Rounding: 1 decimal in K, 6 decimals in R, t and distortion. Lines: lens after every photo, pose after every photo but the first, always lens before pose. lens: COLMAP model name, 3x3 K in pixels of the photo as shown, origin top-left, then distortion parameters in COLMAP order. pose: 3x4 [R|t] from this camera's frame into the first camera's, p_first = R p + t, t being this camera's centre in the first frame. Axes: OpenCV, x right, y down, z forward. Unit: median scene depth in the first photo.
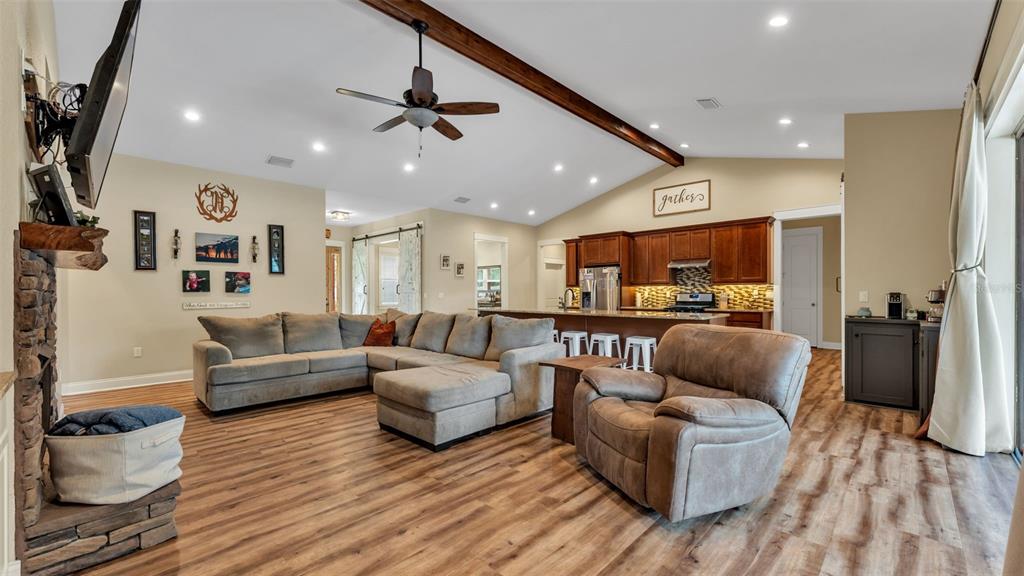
lens RADIAL K [[421.1, 0, 510.9], [0, 421.1, 283.1], [0, 0, 1]] dist [-0.000075, -0.000237]
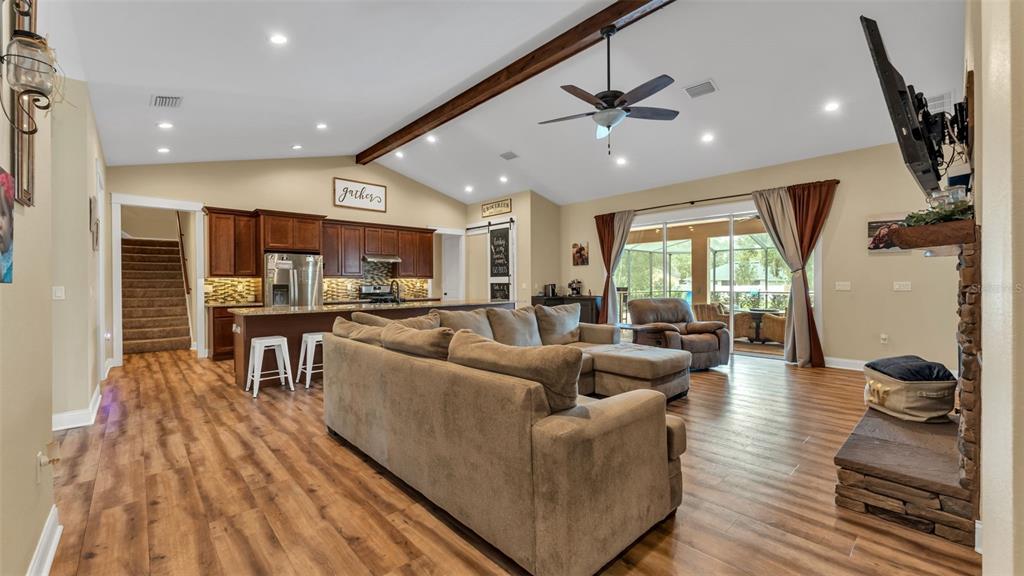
lens RADIAL K [[408.1, 0, 514.3], [0, 408.1, 290.0], [0, 0, 1]] dist [-0.000372, -0.000121]
pose [[0.063200, -0.012871, 0.997918, -0.579038], [-0.020389, 0.999691, 0.014185, 0.012485], [-0.997793, -0.021243, 0.062918, 0.541557]]
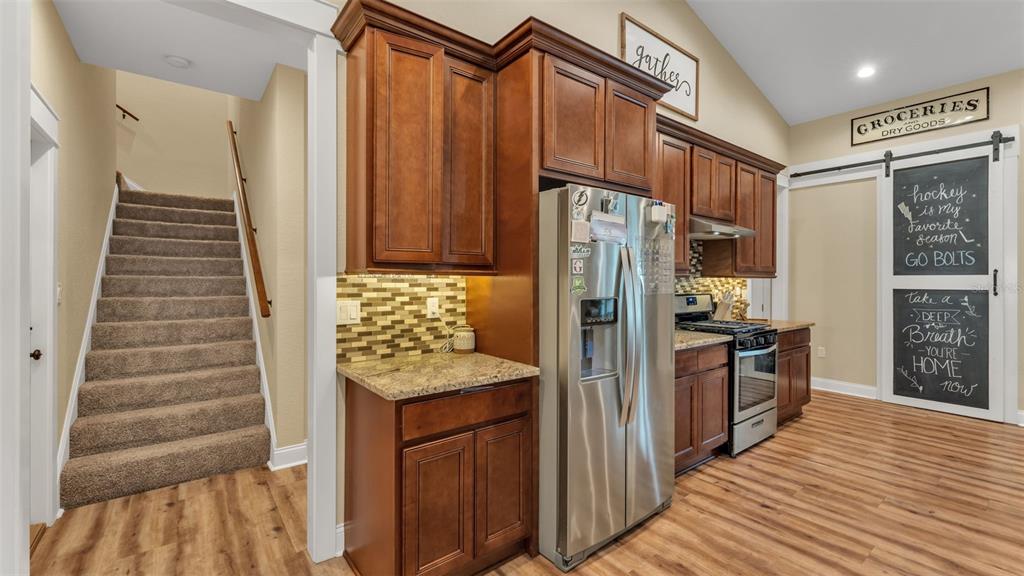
lens RADIAL K [[421.1, 0, 510.9], [0, 421.1, 283.1], [0, 0, 1]] dist [-0.000075, -0.000237]
pose [[0.148847, -0.003257, 0.988855, -0.036026], [-0.028562, 0.999563, 0.007592, 0.013235], [-0.988448, -0.029373, 0.148689, 1.067535]]
